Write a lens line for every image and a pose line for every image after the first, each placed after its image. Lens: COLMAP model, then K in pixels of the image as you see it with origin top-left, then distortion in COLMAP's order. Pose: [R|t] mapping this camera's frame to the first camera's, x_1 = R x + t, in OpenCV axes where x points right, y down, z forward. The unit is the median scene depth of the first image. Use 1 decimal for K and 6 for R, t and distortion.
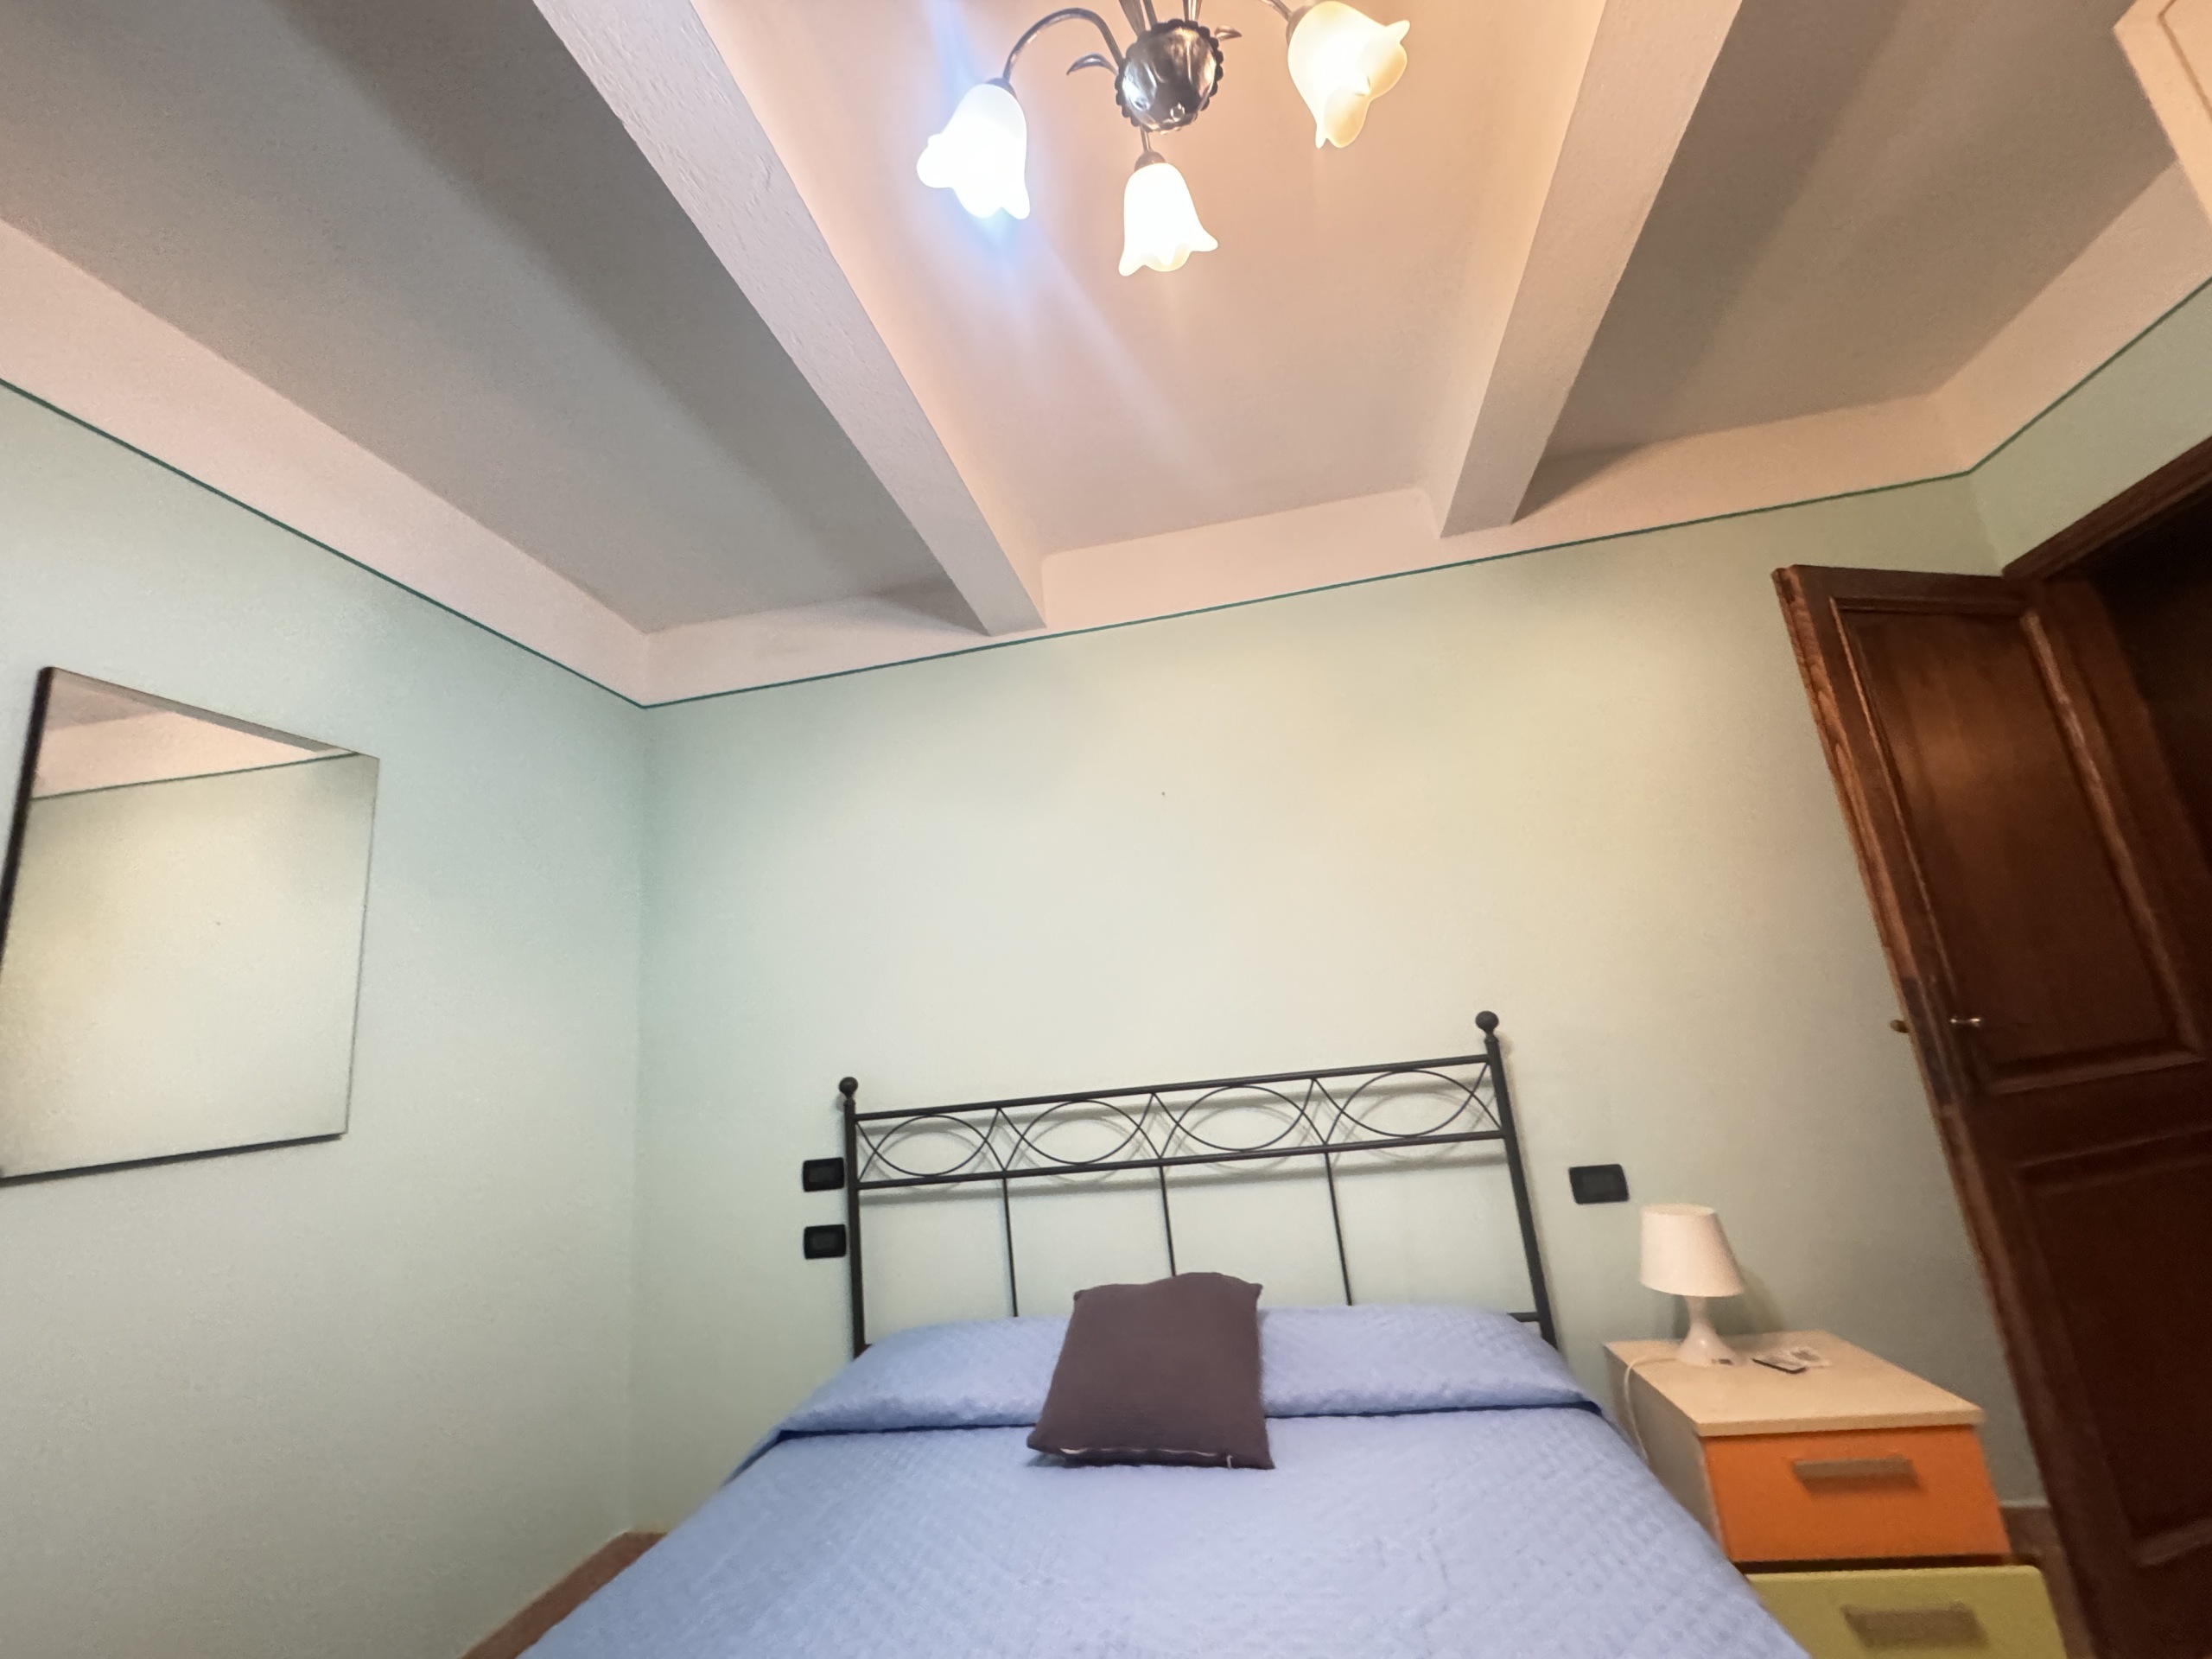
lens RADIAL K [[885.0, 0, 1117.1], [0, 885.0, 838.9], [0, 0, 1]] dist [-0.004104, 0.000680]
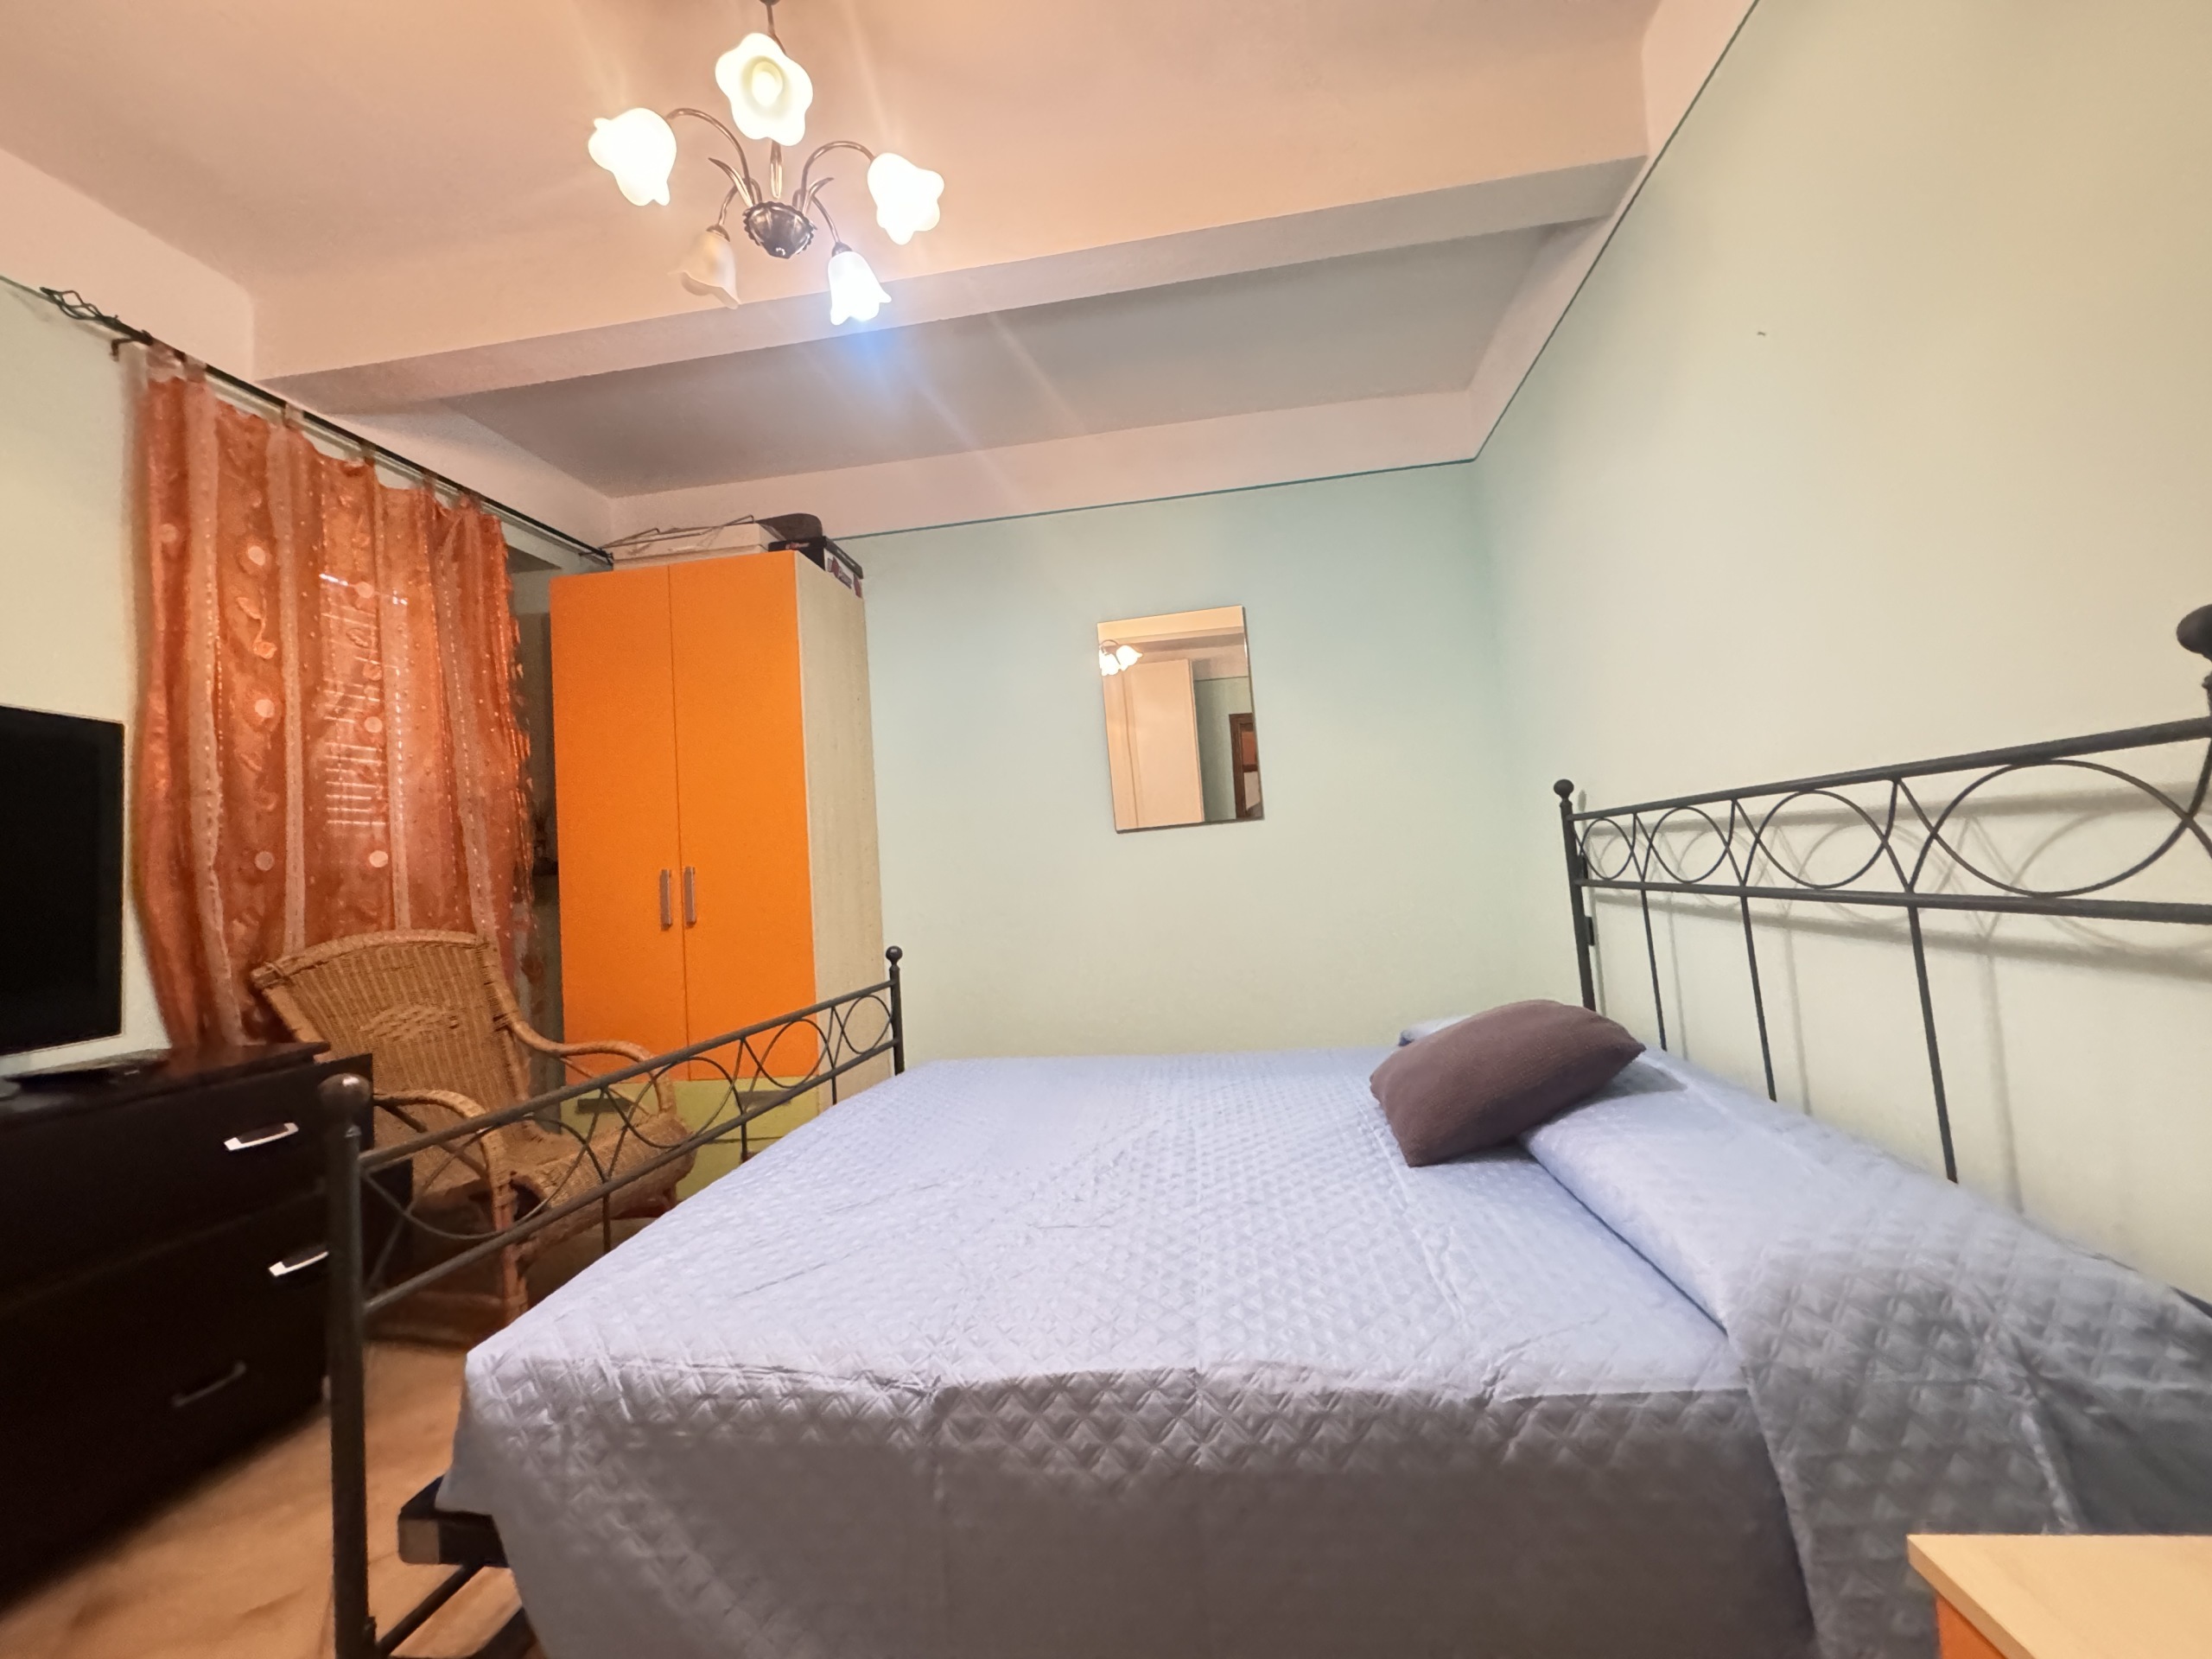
lens RADIAL K [[885.0, 0, 1105.6], [0, 885.0, 826.3], [0, 0, 1]] dist [-0.004104, 0.000680]
pose [[0.059264, 0.041708, -0.997371, 0.831306], [0.297429, 0.953009, 0.057526, 0.132113], [0.952903, -0.300057, 0.044074, 0.545559]]
